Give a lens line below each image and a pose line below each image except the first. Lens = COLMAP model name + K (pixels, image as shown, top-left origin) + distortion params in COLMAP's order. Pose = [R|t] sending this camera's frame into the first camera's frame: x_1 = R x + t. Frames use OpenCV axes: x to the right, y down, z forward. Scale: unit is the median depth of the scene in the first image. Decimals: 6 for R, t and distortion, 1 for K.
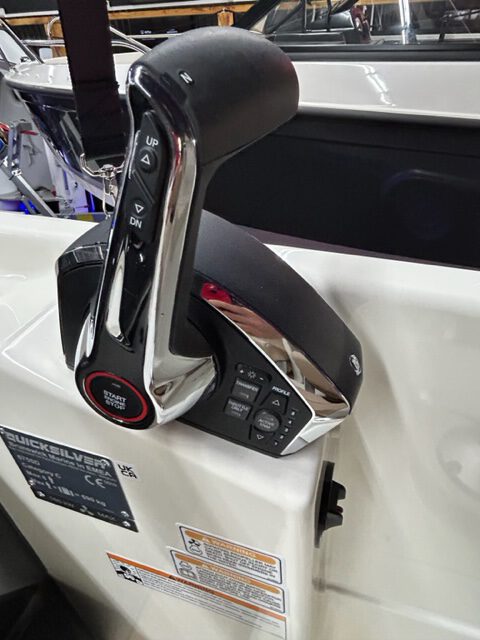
lens RADIAL K [[394.3, 0, 240.0], [0, 394.3, 319.7], [0, 0, 1]] dist [-0.000149, 0.000147]
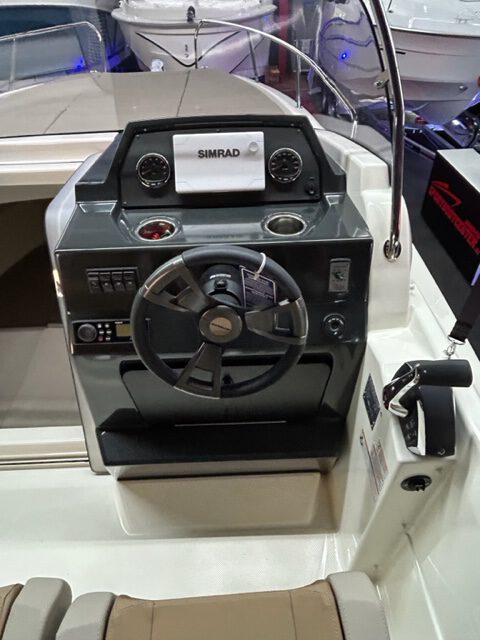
lens RADIAL K [[394.3, 0, 238.3], [0, 394.3, 319.1], [0, 0, 1]] dist [-0.000149, 0.000147]
pose [[0.299929, 0.669044, -0.680016, 0.907704], [-0.538766, 0.707065, 0.458028, -0.885841], [0.787257, 0.228994, 0.572528, -1.712663]]
